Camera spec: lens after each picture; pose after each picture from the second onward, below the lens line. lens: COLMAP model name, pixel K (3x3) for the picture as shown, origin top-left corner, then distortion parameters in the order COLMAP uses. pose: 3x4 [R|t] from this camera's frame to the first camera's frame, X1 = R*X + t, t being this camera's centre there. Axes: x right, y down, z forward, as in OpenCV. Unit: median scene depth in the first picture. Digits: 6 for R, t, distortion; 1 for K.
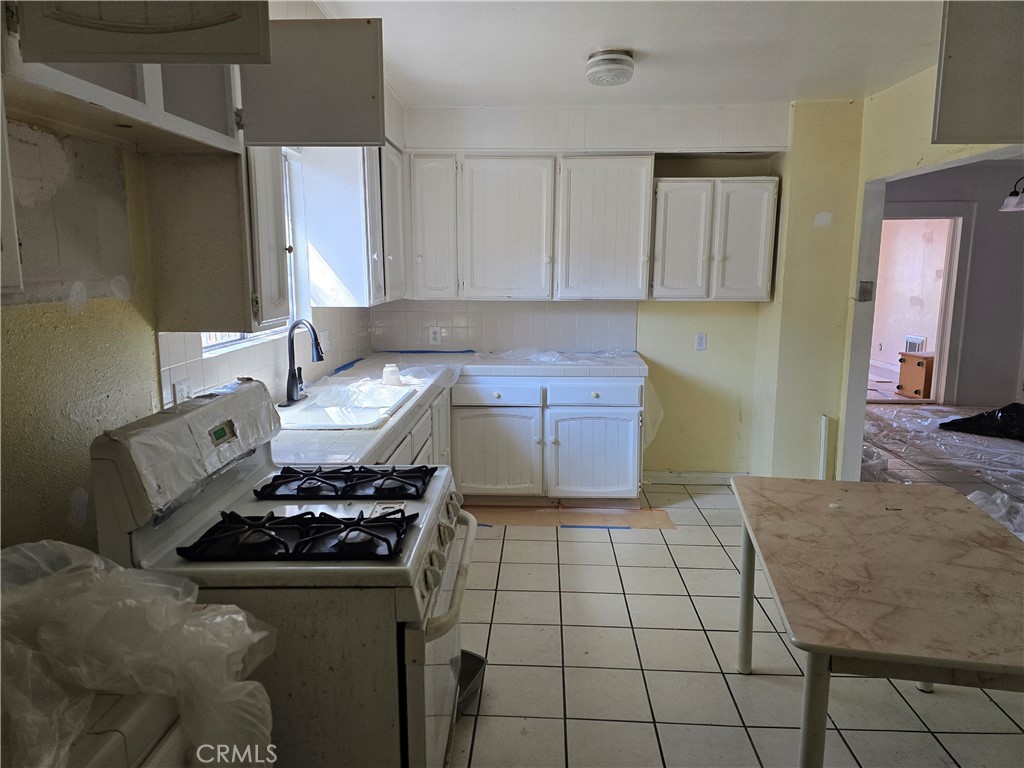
lens RADIAL K [[686.6, 0, 511.2], [0, 686.6, 380.4], [0, 0, 1]] dist [0.006000, -0.008311]
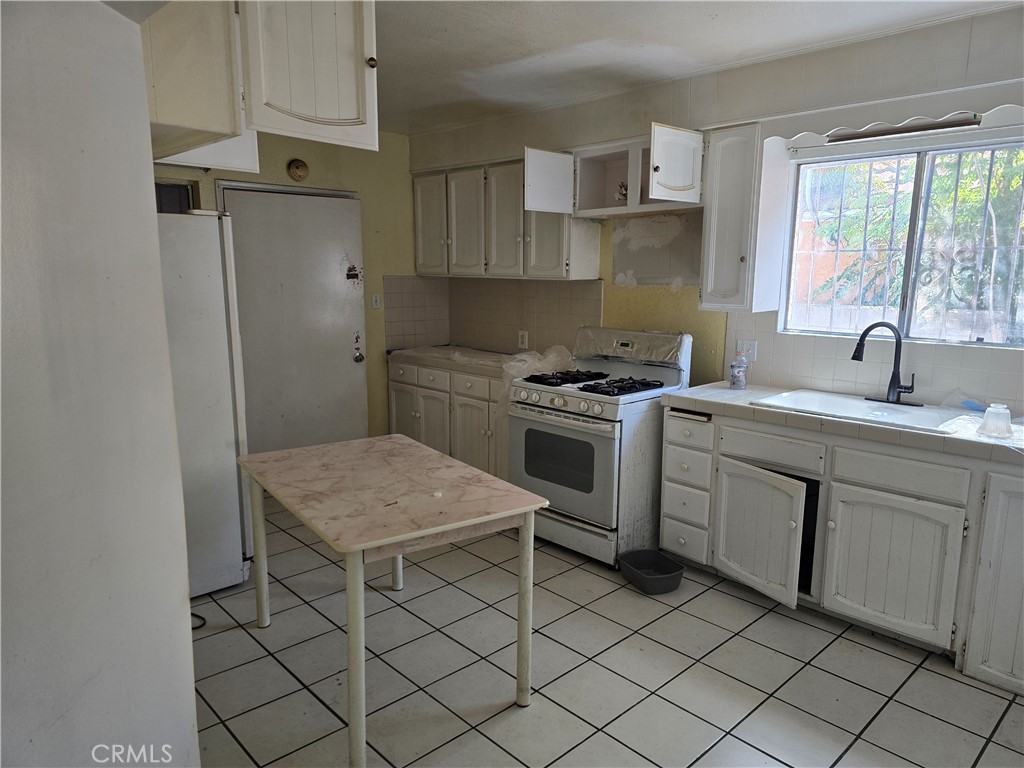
lens RADIAL K [[686.6, 0, 510.7], [0, 686.6, 385.7], [0, 0, 1]] dist [0.006000, -0.008311]
pose [[-0.692550, 0.115403, -0.712079, 1.286881], [-0.132107, 0.950137, 0.282467, -0.335409], [0.709170, 0.289693, -0.642772, 1.952235]]
